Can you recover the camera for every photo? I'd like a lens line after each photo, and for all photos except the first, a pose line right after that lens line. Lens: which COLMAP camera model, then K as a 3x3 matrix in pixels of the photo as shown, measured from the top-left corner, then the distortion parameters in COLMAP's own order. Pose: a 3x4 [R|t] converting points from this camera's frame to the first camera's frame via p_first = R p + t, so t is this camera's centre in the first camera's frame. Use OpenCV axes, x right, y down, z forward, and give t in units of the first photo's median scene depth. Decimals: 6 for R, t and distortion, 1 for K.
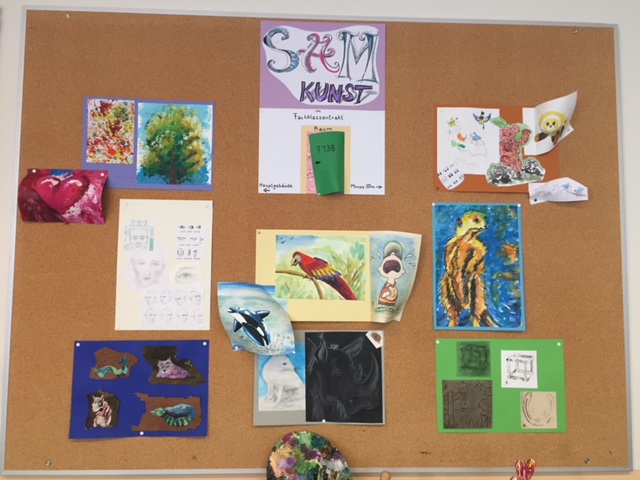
lens RADIAL K [[548.0, 0, 319.1], [0, 548.0, 241.1], [0, 0, 1]] dist [0.078735, -0.112932]
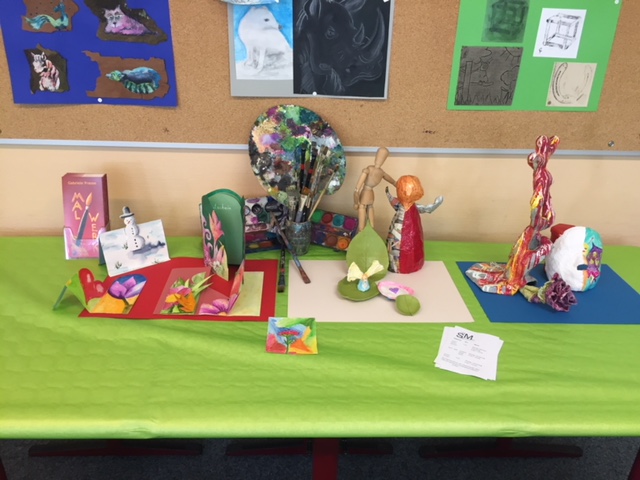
lens RADIAL K [[548.0, 0, 319.0], [0, 548.0, 238.1], [0, 0, 1]] dist [0.078735, -0.112932]
pose [[0.999723, 0.022186, 0.007879, 0.013460], [-0.023192, 0.870374, 0.491844, 0.103757], [0.004055, -0.491891, 0.870647, 0.156244]]
